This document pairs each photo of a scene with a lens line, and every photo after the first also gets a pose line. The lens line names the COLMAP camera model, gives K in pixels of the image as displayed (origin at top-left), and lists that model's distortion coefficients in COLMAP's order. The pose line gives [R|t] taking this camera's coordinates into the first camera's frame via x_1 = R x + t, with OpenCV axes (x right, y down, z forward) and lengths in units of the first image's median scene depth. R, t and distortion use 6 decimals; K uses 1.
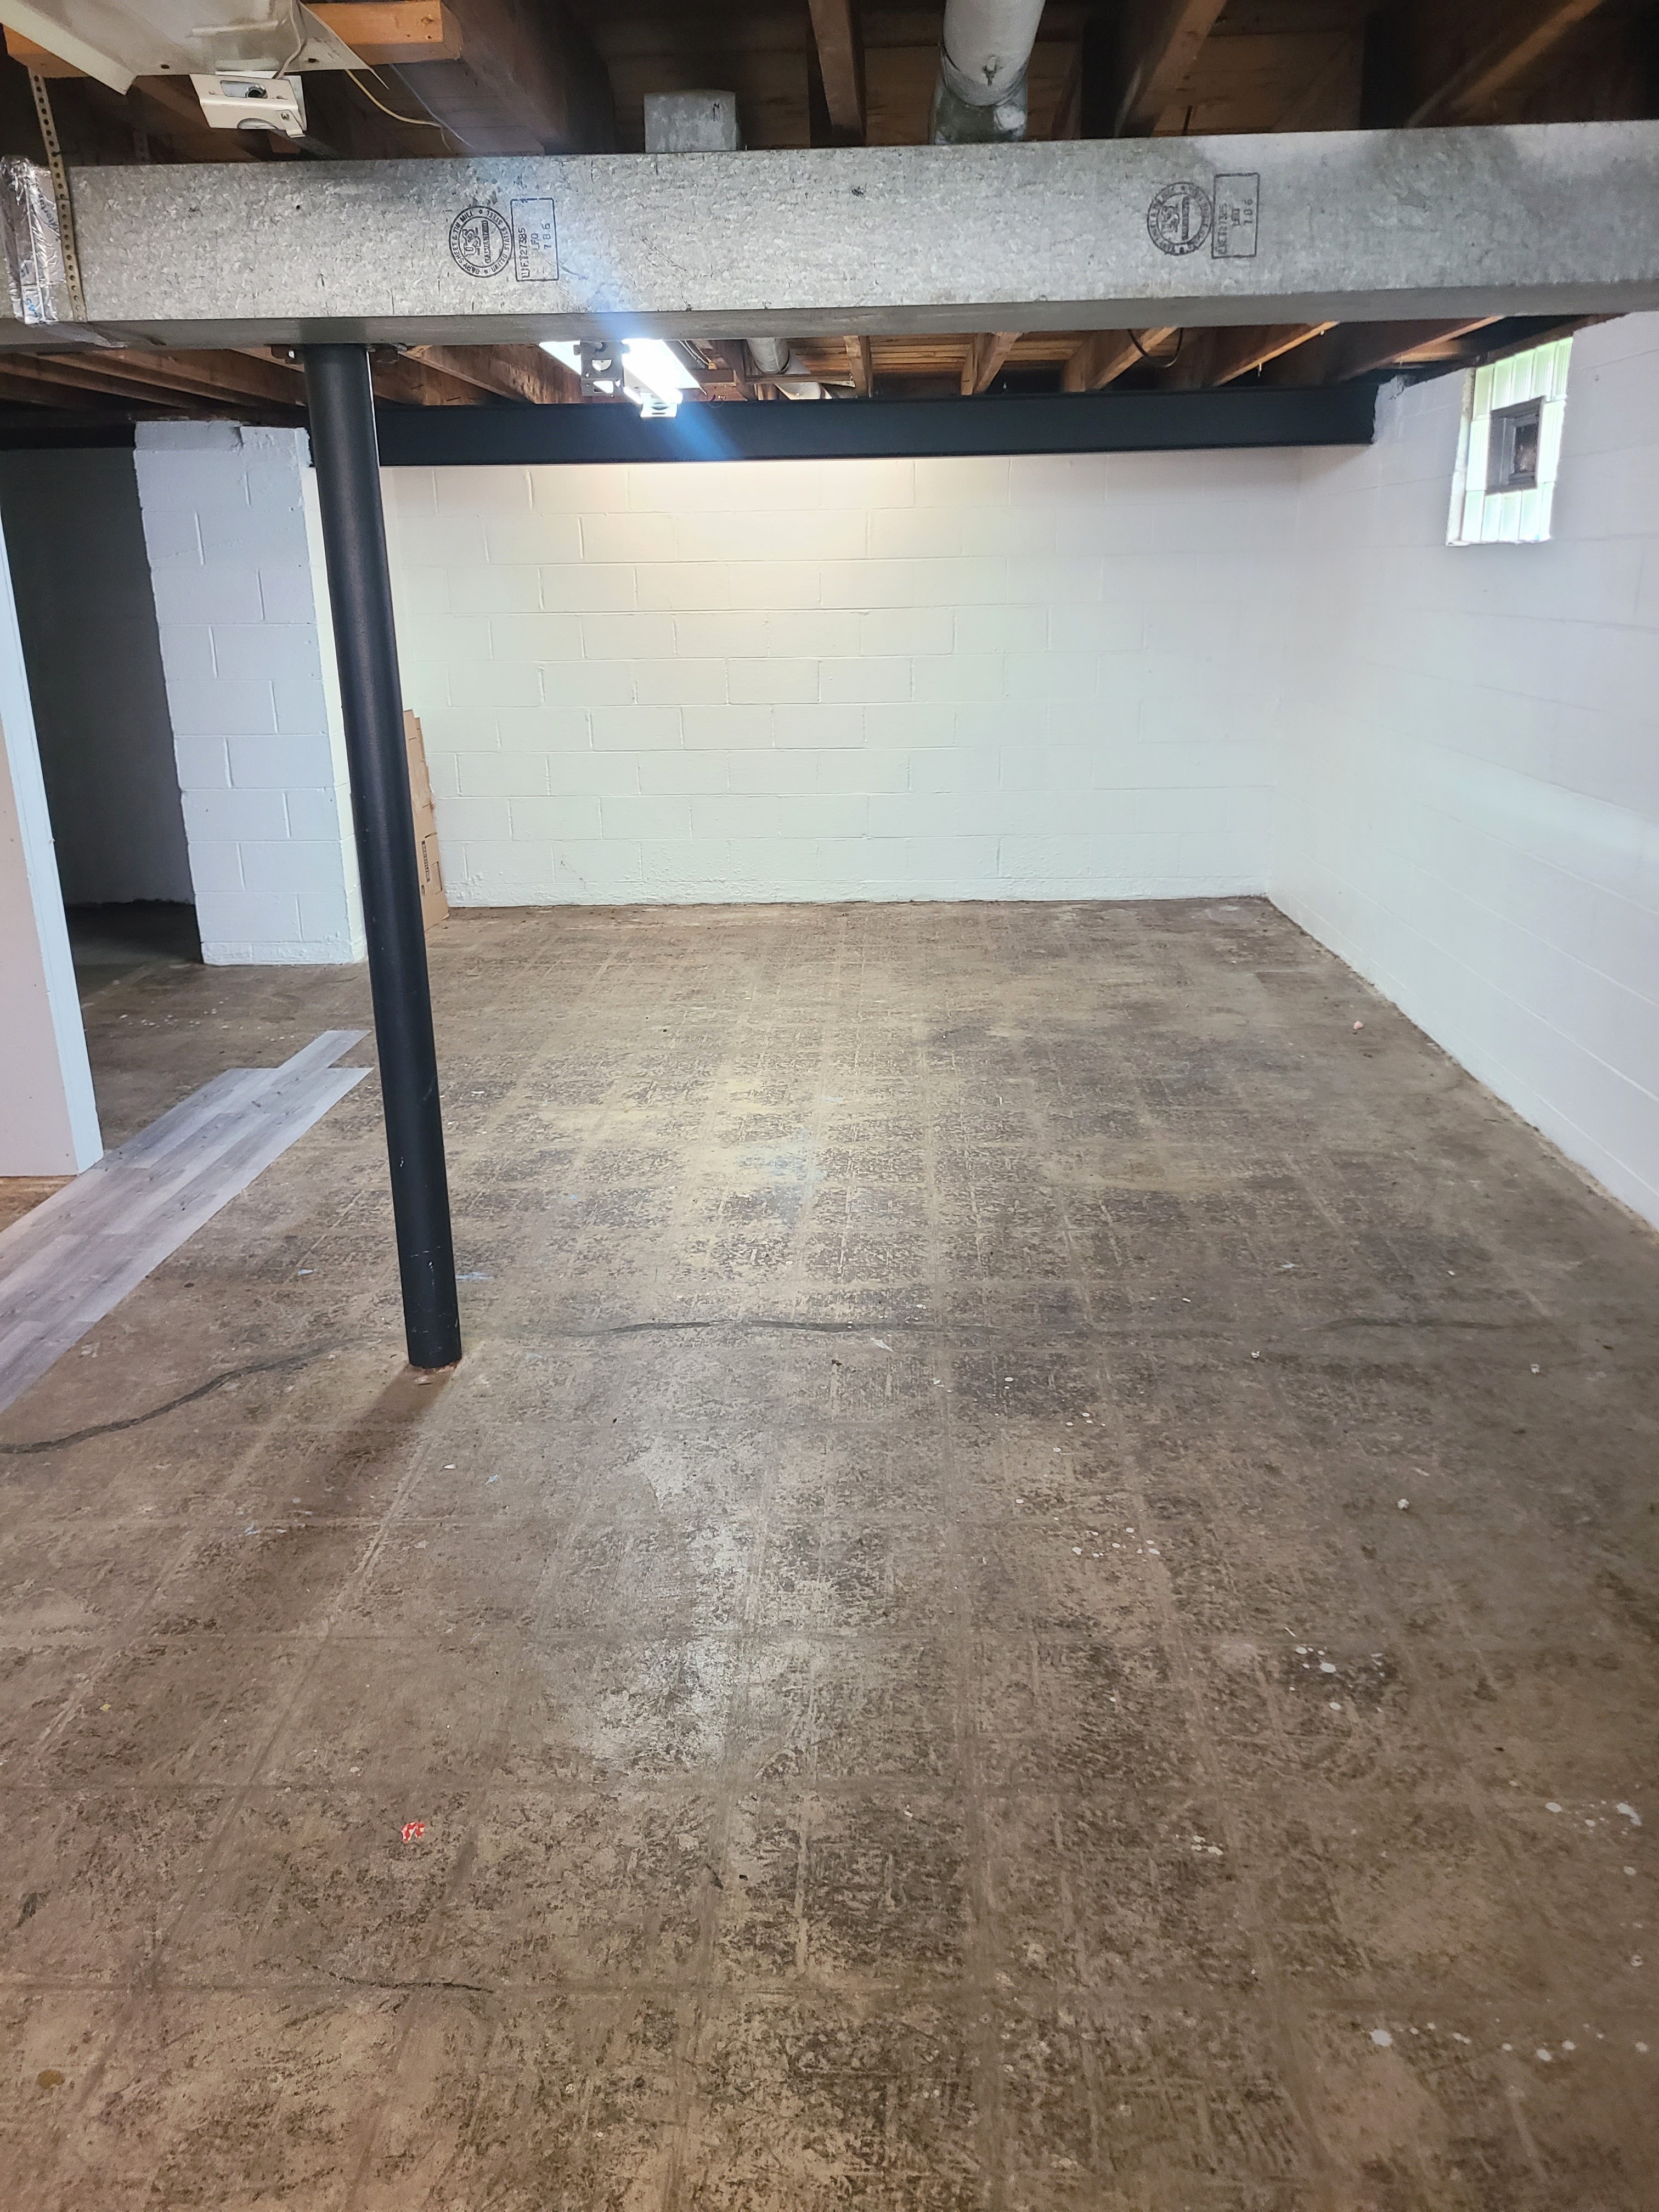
lens RADIAL K [[1672.9, 0, 829.5], [0, 1672.9, 1106.0], [0, 0, 1]] dist [0.069782, -0.059243]
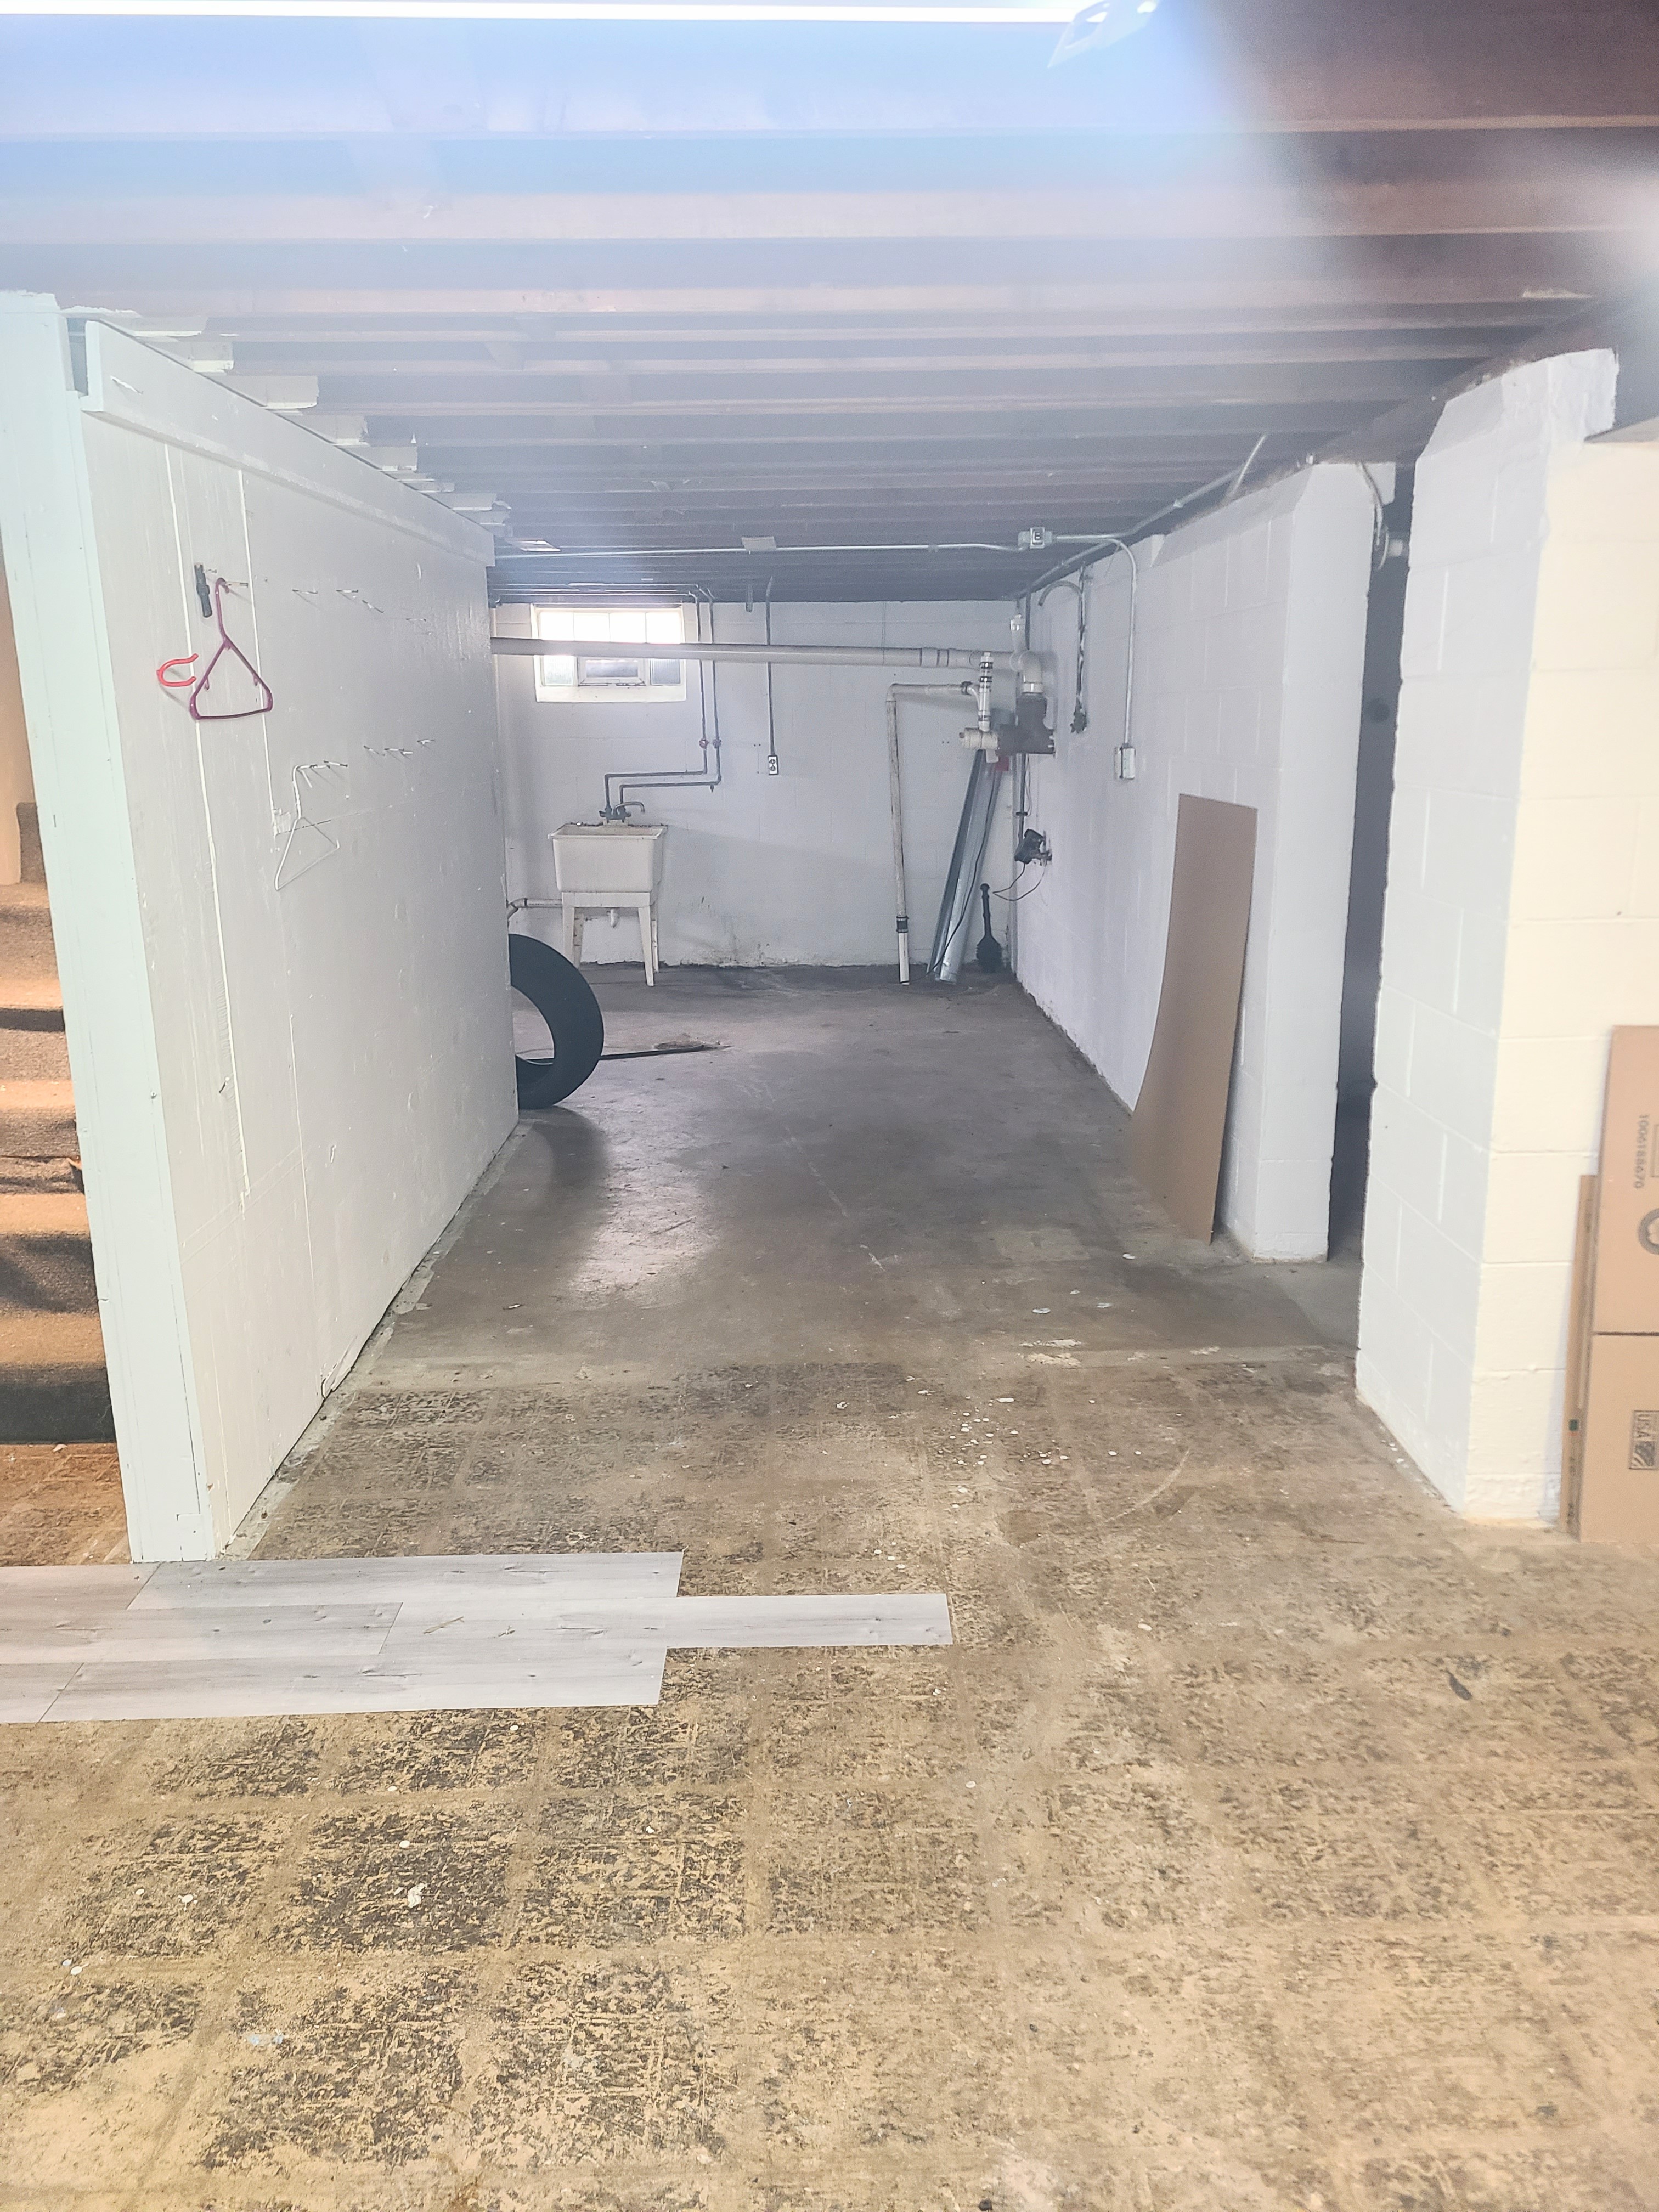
lens RADIAL K [[1672.9, 0, 829.5], [0, 1672.9, 1106.0], [0, 0, 1]] dist [0.069782, -0.059243]
pose [[0.059459, 0.251357, -0.966066, 0.158218], [-0.293024, 0.929539, 0.223818, -0.322113], [0.954255, 0.269772, 0.128923, 1.013825]]
